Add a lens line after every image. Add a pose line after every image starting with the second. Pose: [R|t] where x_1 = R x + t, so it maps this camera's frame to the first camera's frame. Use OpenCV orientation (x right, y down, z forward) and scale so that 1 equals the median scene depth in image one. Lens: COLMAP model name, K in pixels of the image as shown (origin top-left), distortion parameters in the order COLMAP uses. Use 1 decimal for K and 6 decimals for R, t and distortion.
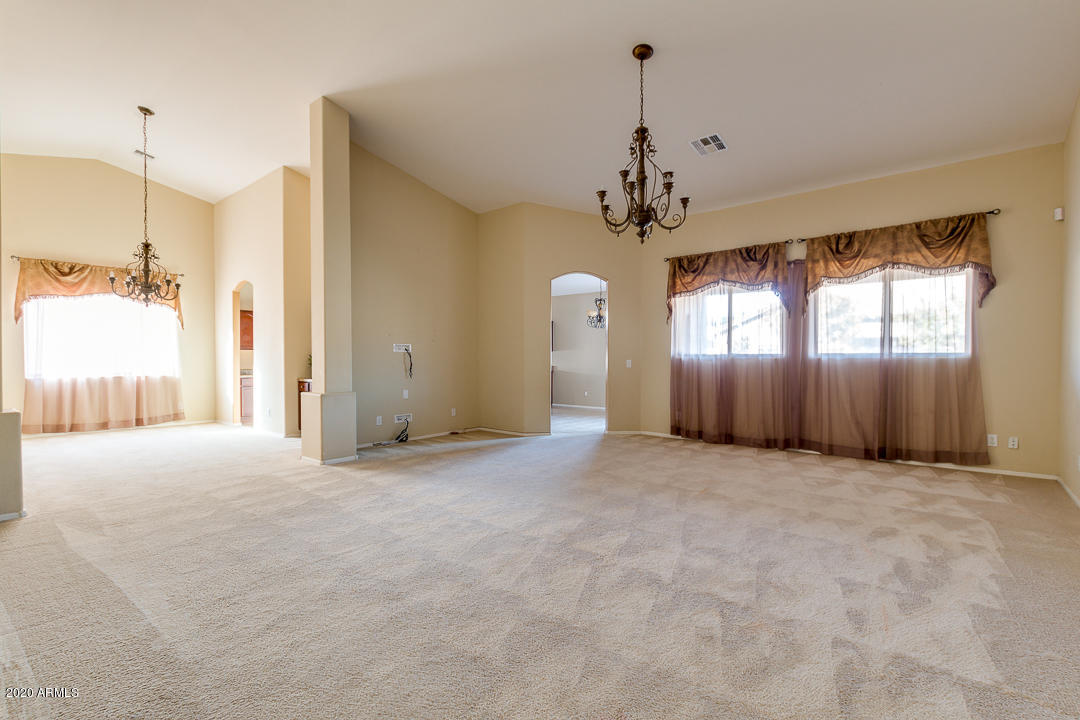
lens RADIAL K [[496.5, 0, 540.8], [0, 496.5, 358.9], [0, 0, 1]] dist [0.006106, -0.002992]
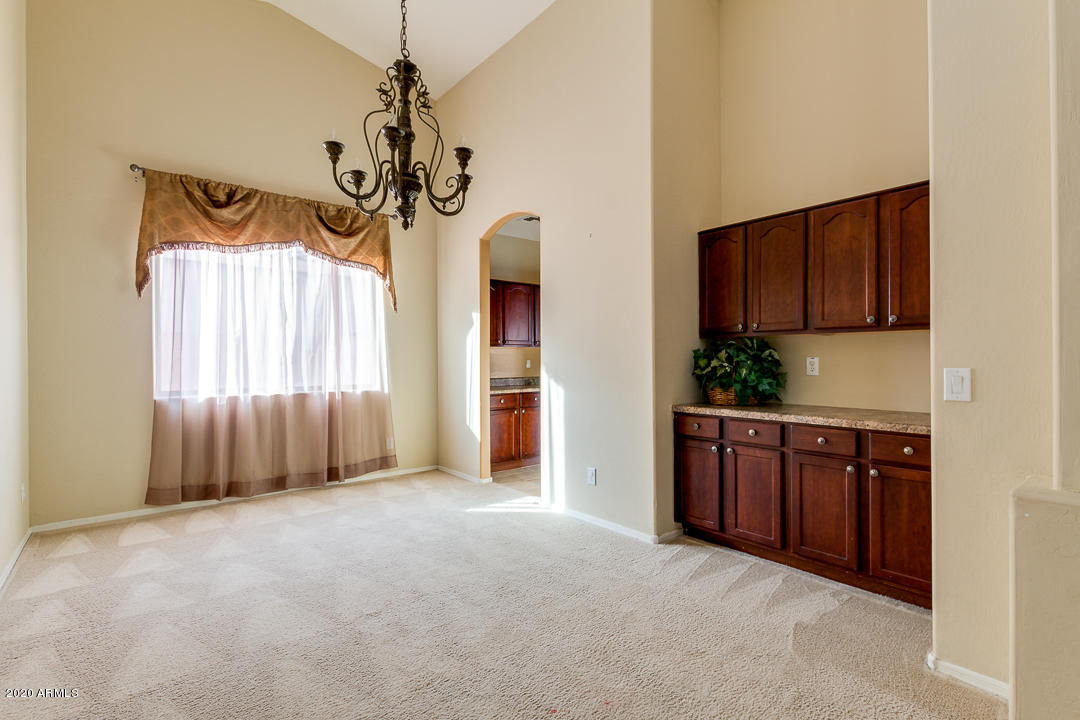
lens RADIAL K [[496.5, 0, 541.8], [0, 496.5, 355.6], [0, 0, 1]] dist [0.006106, -0.002992]
pose [[0.983097, -0.003637, -0.183049, -0.503494], [0.001762, 0.999944, -0.010405, -0.001094], [0.183077, 0.009906, 0.983049, 0.524279]]
